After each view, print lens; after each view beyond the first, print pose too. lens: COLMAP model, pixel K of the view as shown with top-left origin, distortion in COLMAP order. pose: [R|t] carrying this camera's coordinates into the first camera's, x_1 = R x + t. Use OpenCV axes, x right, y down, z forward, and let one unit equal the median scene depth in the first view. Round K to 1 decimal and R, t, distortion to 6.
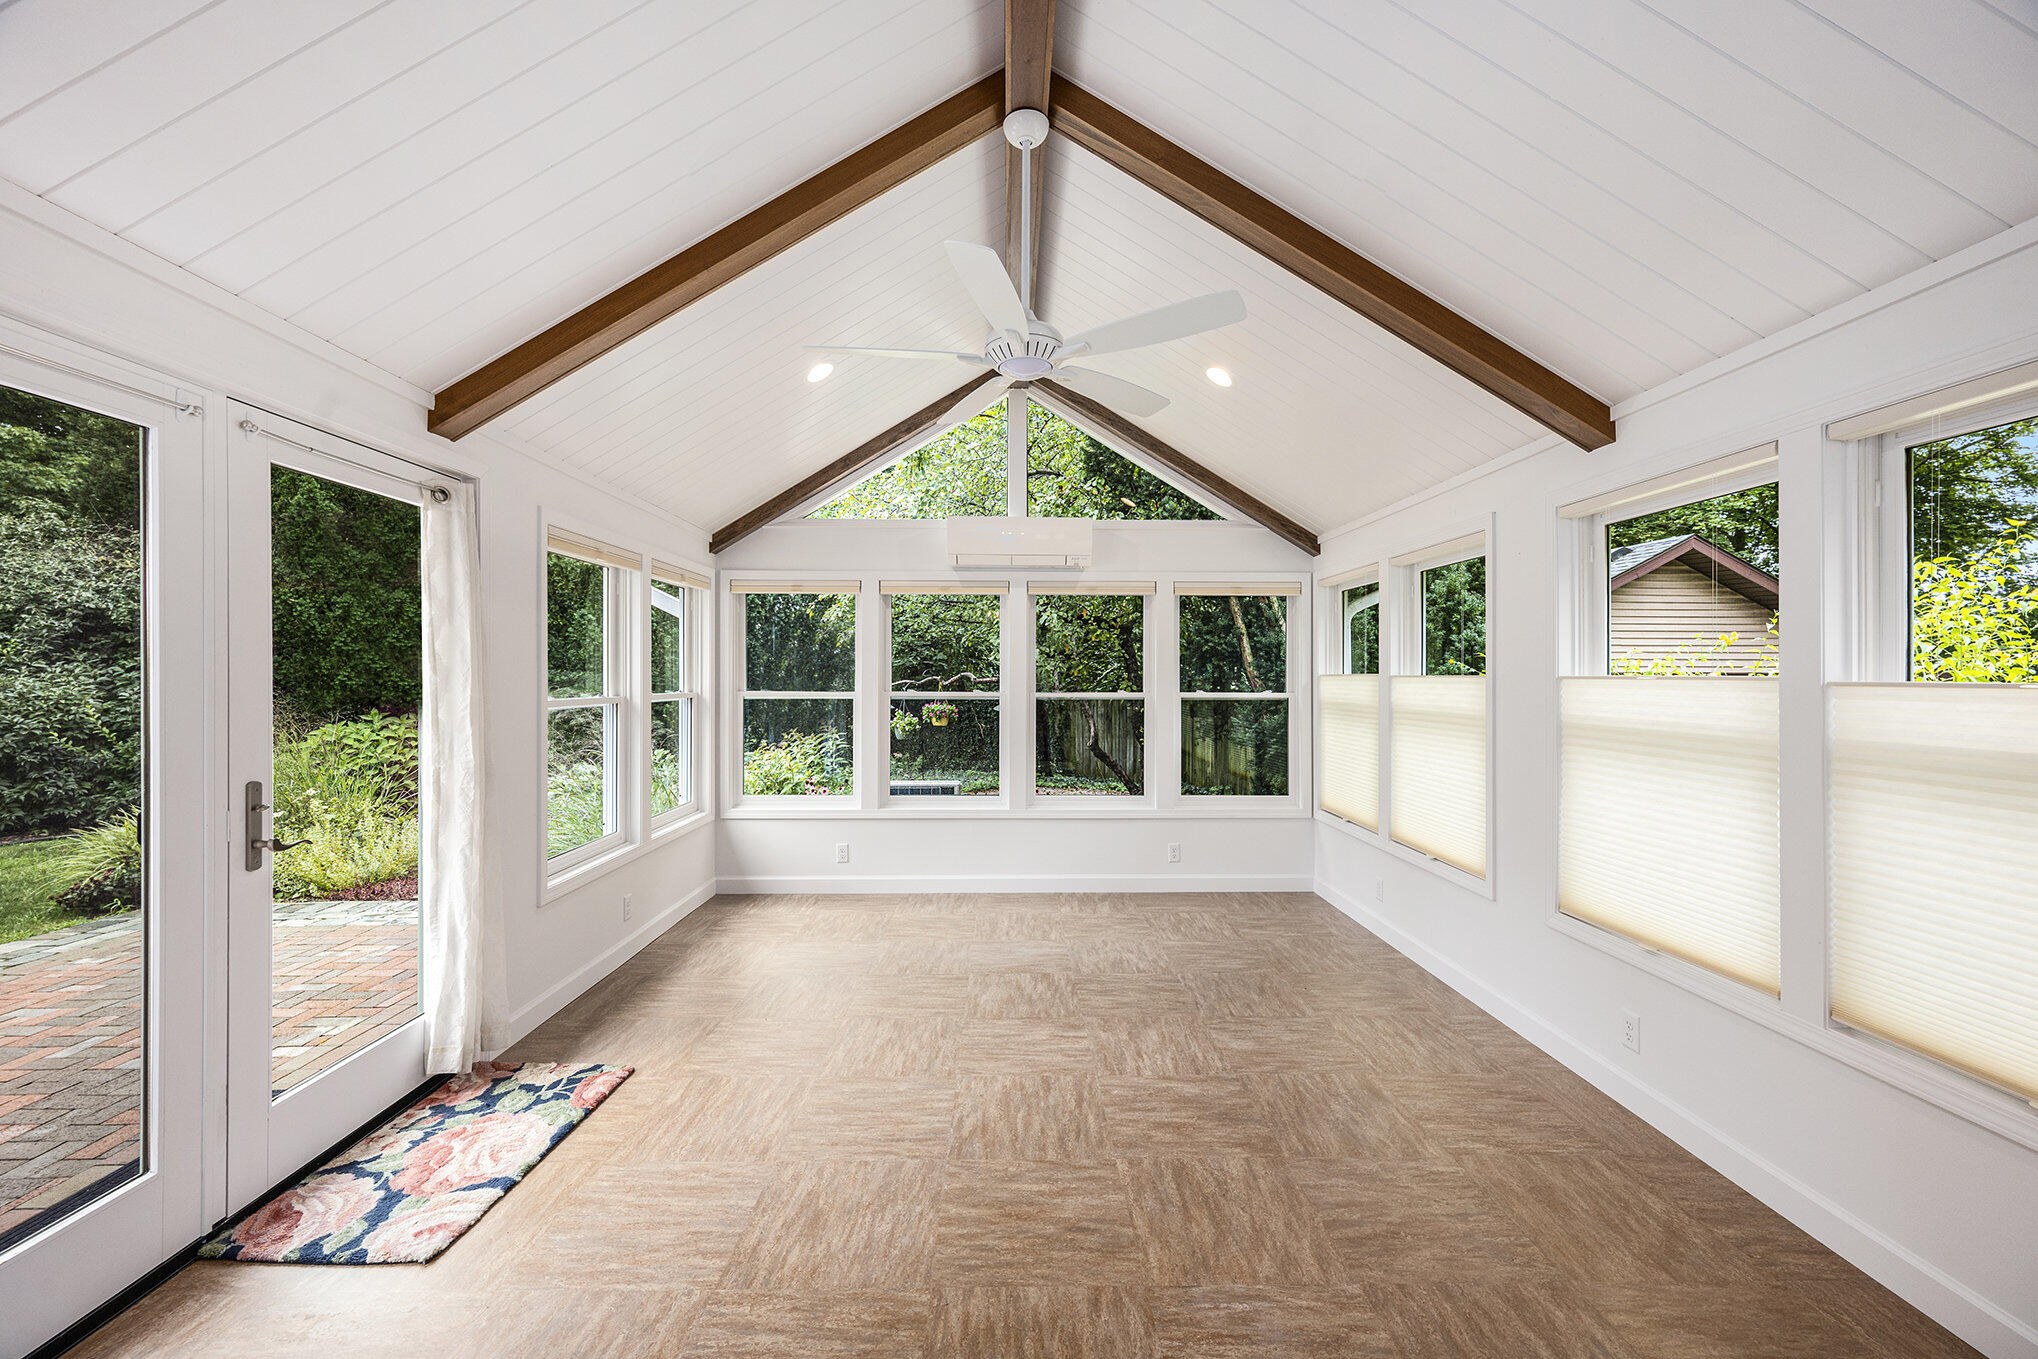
lens RADIAL K [[812.3, 0, 1030.6], [0, 812.3, 677.9], [0, 0, 1]] dist [0.005841, -0.000890]
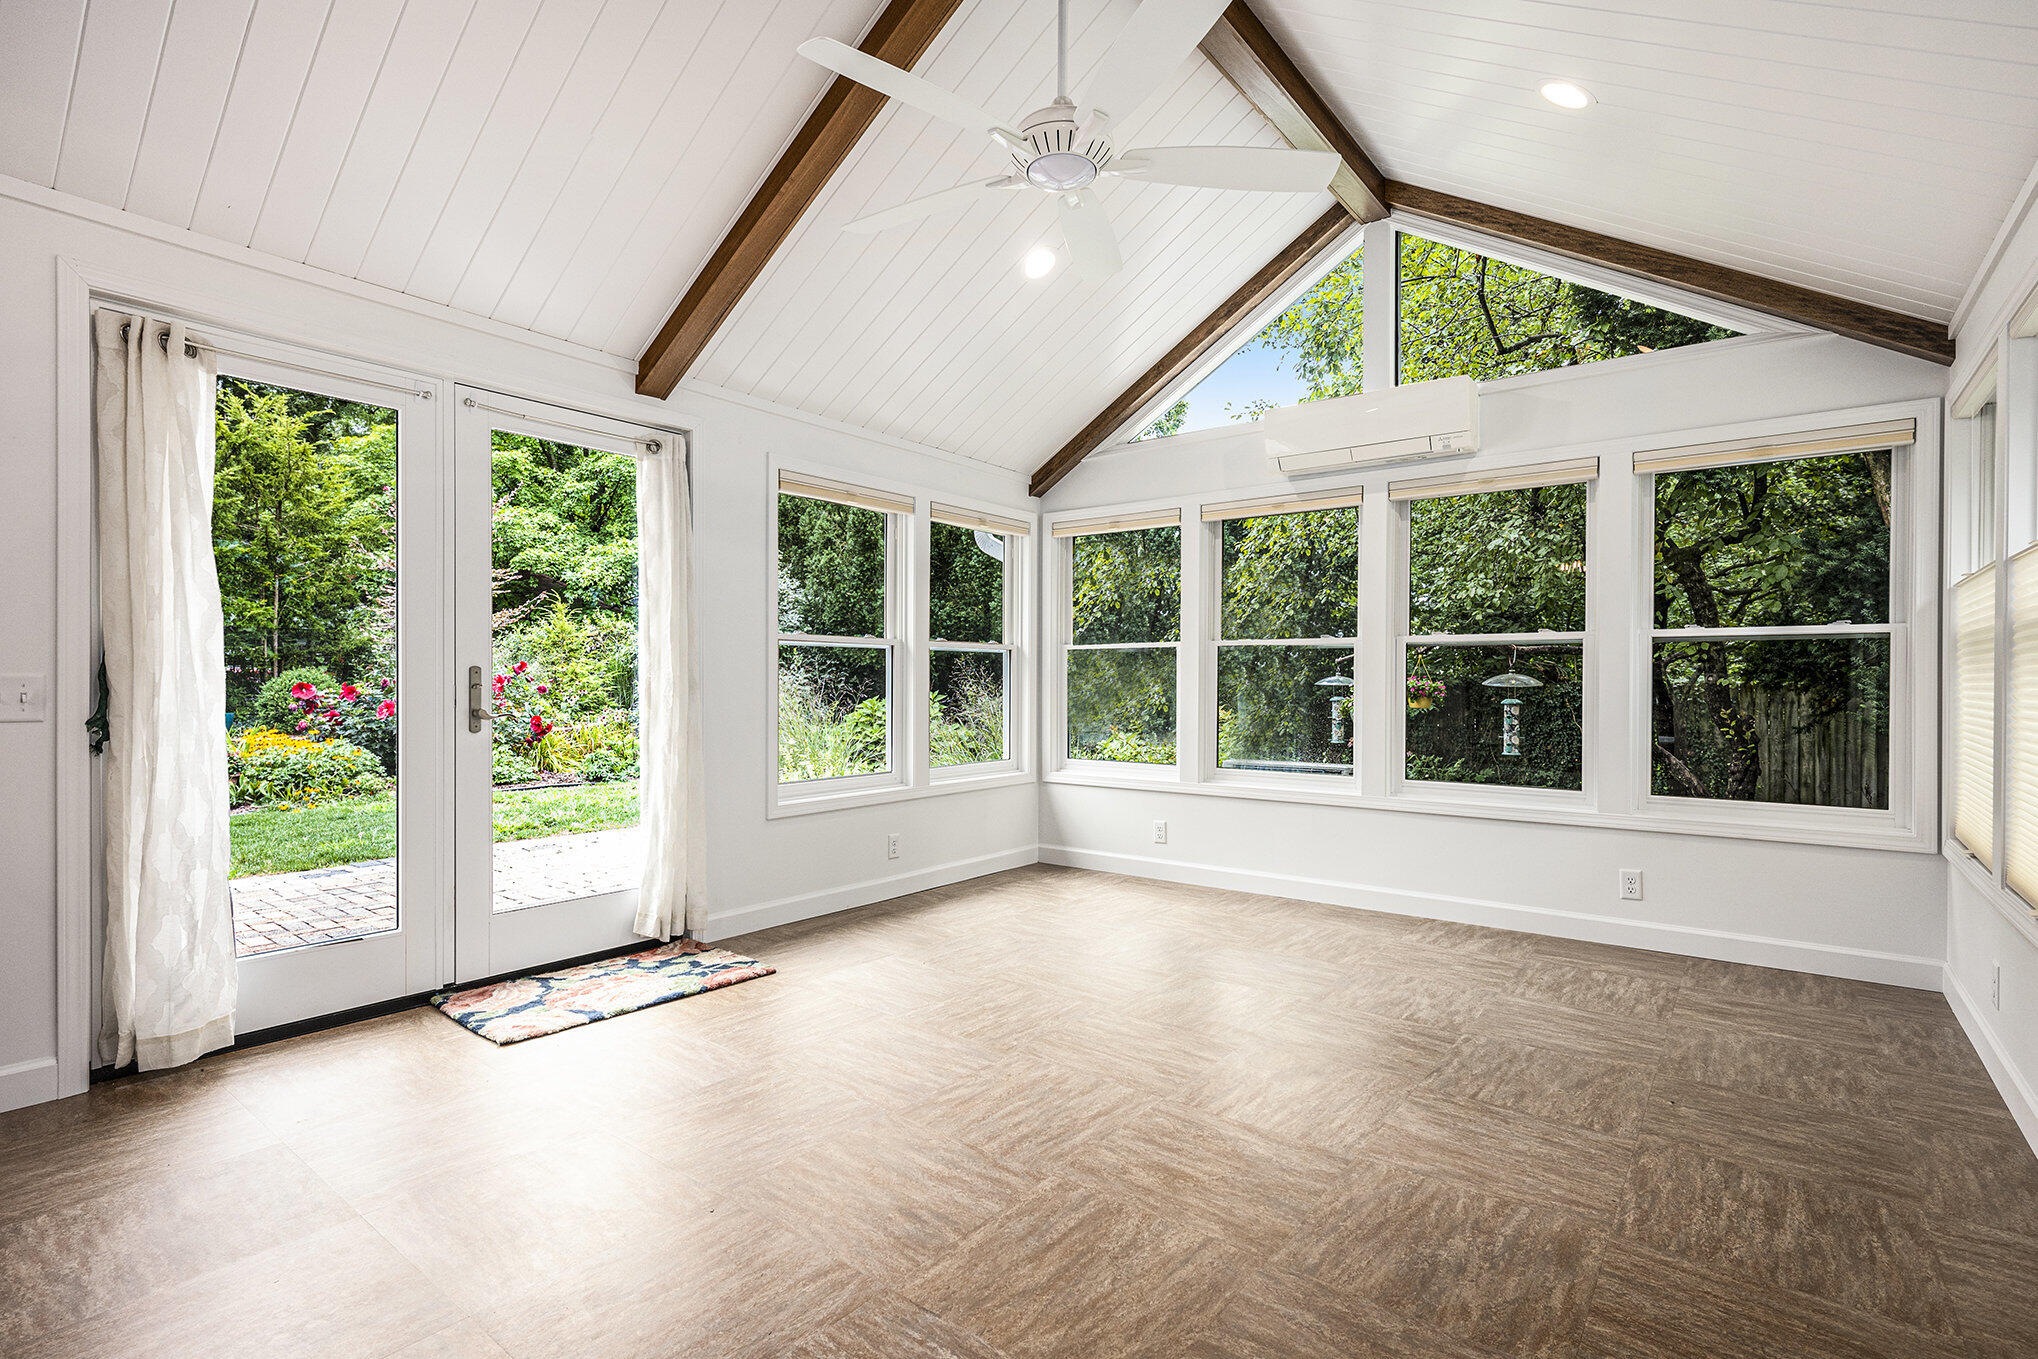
lens RADIAL K [[964.1, 0, 1022.6], [0, 964.1, 681.9], [0, 0, 1]] dist [0.005348, -0.000960]
pose [[0.776319, -0.003105, -0.630332, 0.444560], [0.002523, 0.999995, -0.001819, 0.092913], [0.630335, -0.000178, 0.776323, 0.198285]]
